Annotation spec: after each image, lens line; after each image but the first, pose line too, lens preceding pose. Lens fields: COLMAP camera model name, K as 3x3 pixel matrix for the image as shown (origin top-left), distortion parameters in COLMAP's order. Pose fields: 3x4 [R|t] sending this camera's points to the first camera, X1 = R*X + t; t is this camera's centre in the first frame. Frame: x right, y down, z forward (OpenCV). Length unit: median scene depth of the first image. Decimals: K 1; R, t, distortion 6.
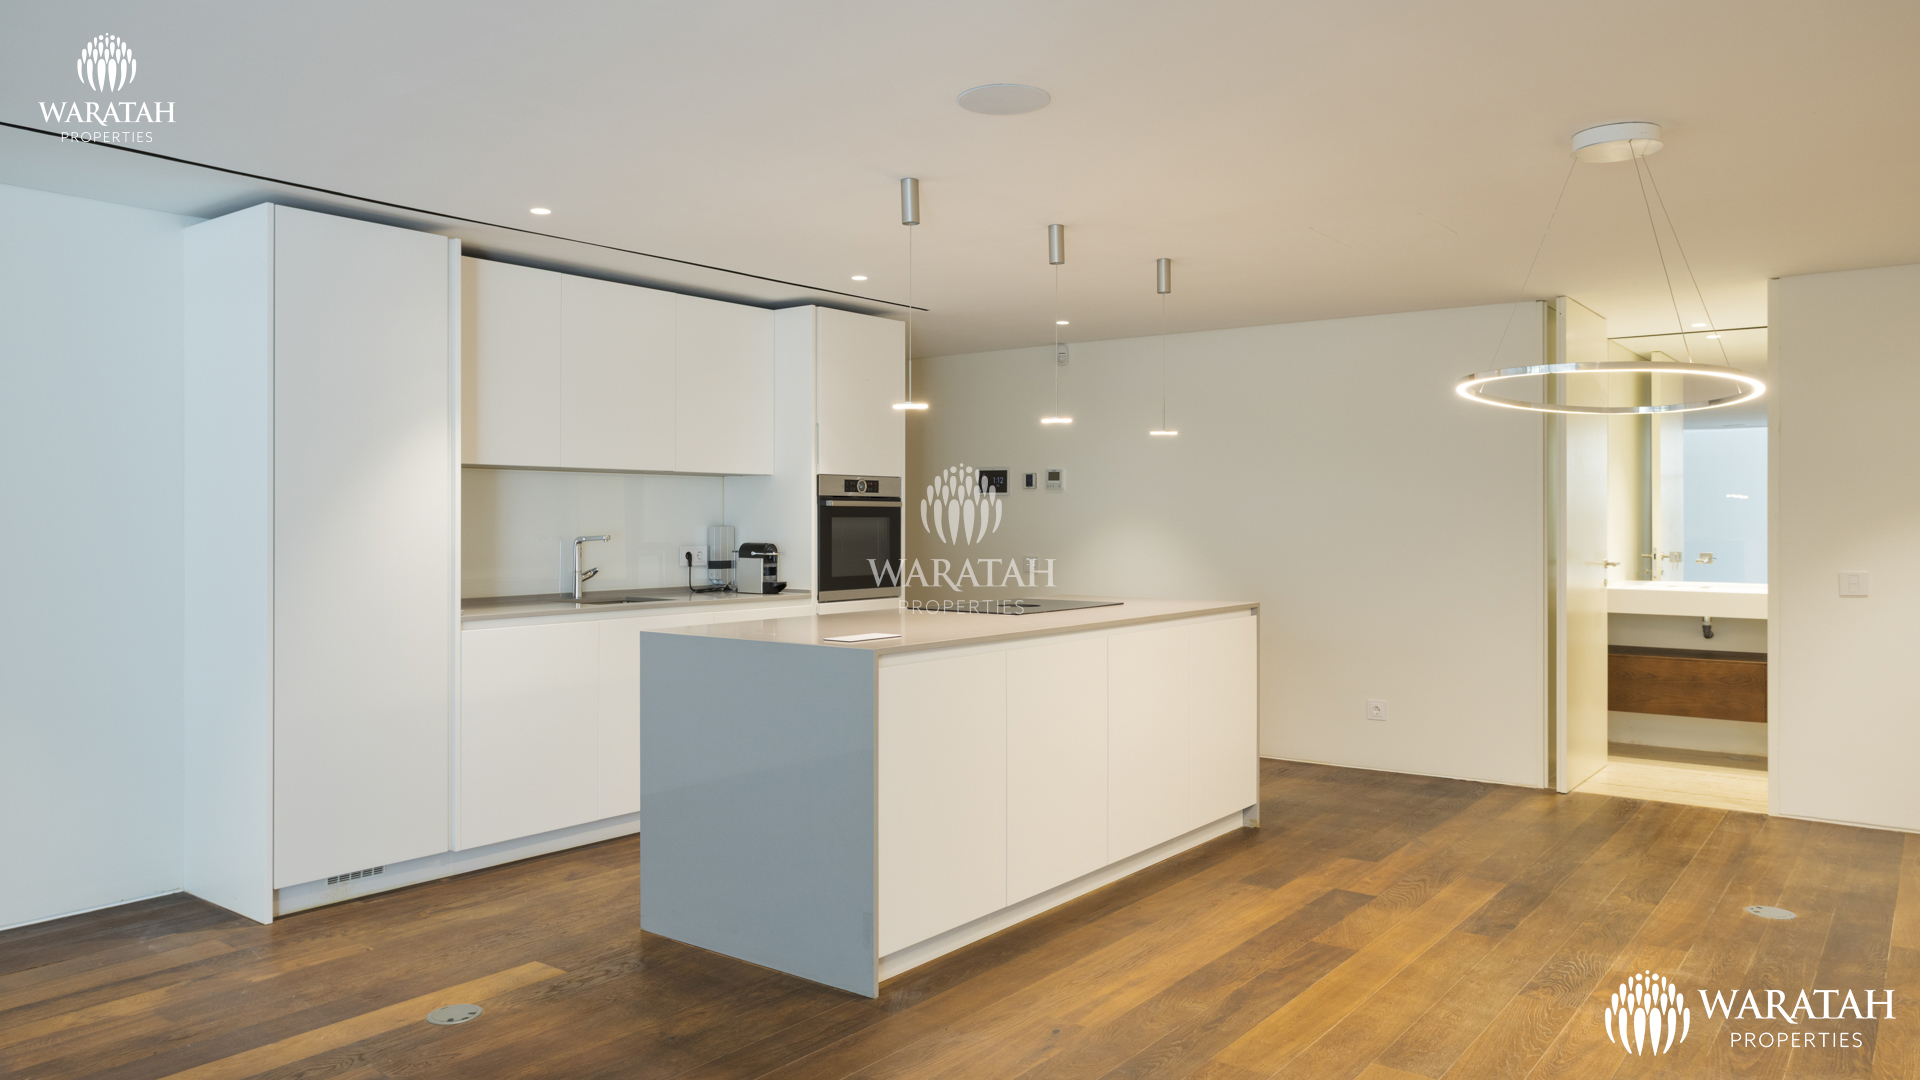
lens RADIAL K [[1297.6, 0, 957.0], [0, 1297.6, 532.9], [0, 0, 1]] dist [0.000601, -0.000015]
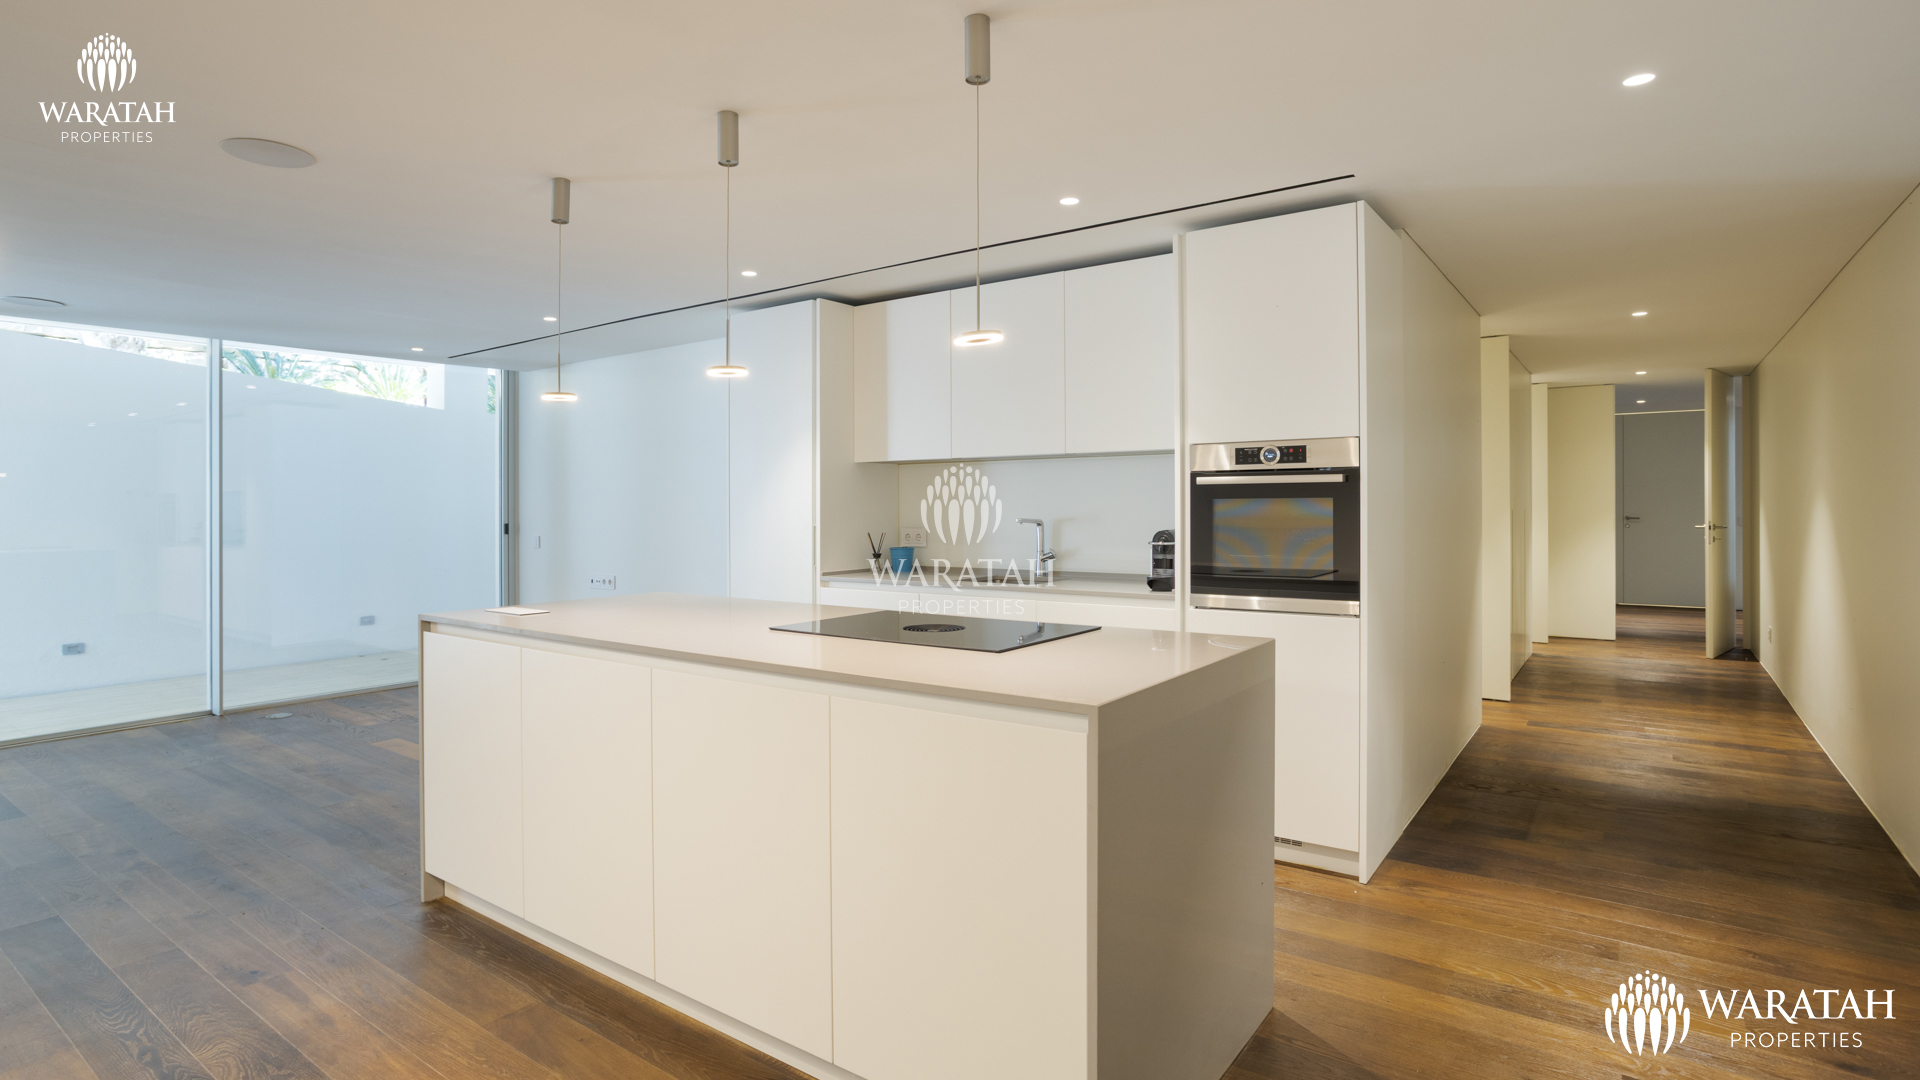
lens RADIAL K [[941.9, 0, 956.2], [0, 941.9, 531.1], [0, 0, 1]] dist [-0.019128, 0.000456]
pose [[0.029230, 0.012592, -0.999493, 0.463738], [-0.004378, 0.999913, 0.012469, 0.000649], [0.999563, 0.004011, 0.029282, 0.837909]]
